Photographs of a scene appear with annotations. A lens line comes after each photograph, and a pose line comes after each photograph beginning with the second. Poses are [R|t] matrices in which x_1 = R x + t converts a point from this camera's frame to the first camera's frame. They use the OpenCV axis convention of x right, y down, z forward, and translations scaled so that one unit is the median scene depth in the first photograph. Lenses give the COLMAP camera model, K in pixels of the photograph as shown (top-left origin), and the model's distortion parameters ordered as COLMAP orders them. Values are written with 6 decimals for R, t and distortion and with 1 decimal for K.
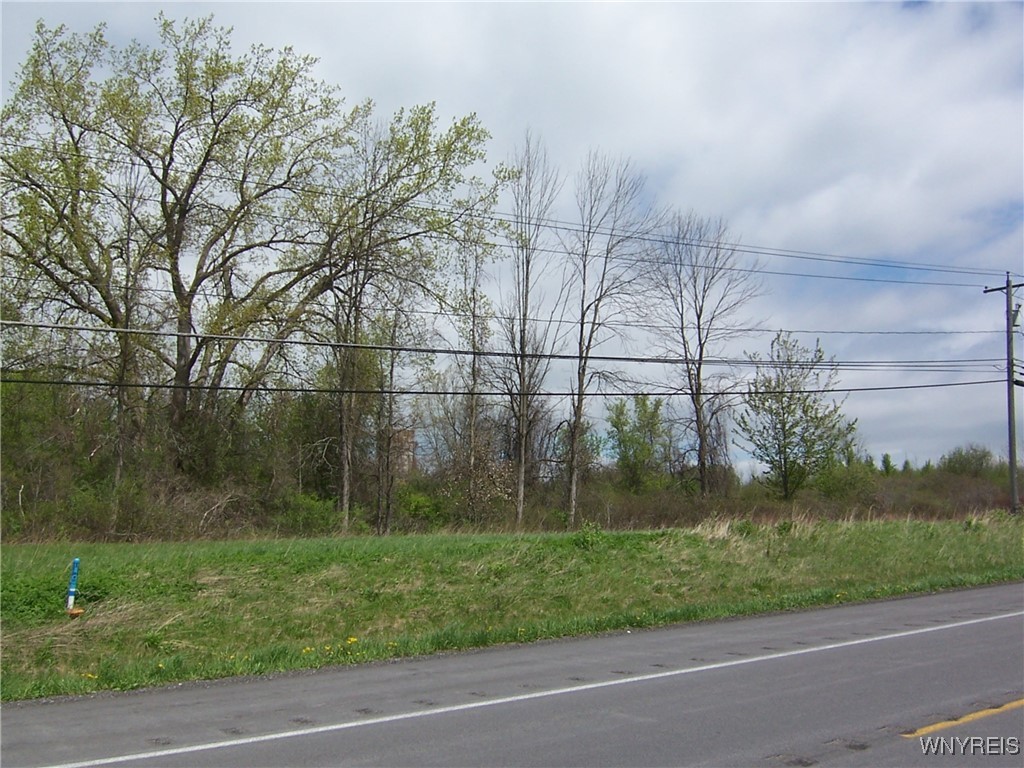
lens RADIAL K [[1159.2, 0, 563.1], [0, 1159.2, 384.5], [0, 0, 1]] dist [0.006793, -0.256793]
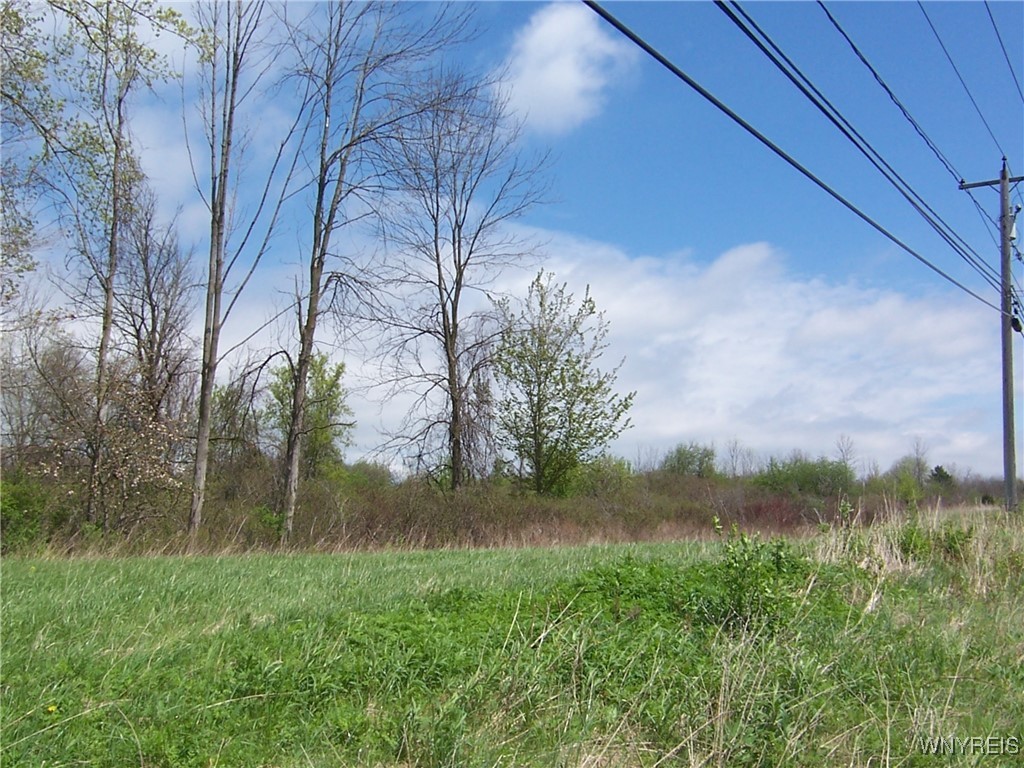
lens RADIAL K [[1002.4, 0, 512.0], [0, 1002.4, 384.0], [0, 0, 1]] dist [0.017733, -0.132284]
pose [[0.926778, 0.058130, 0.371084, -0.075497], [-0.048692, 0.998209, -0.034759, 0.059679], [-0.372440, 0.014145, 0.927949, 0.510818]]
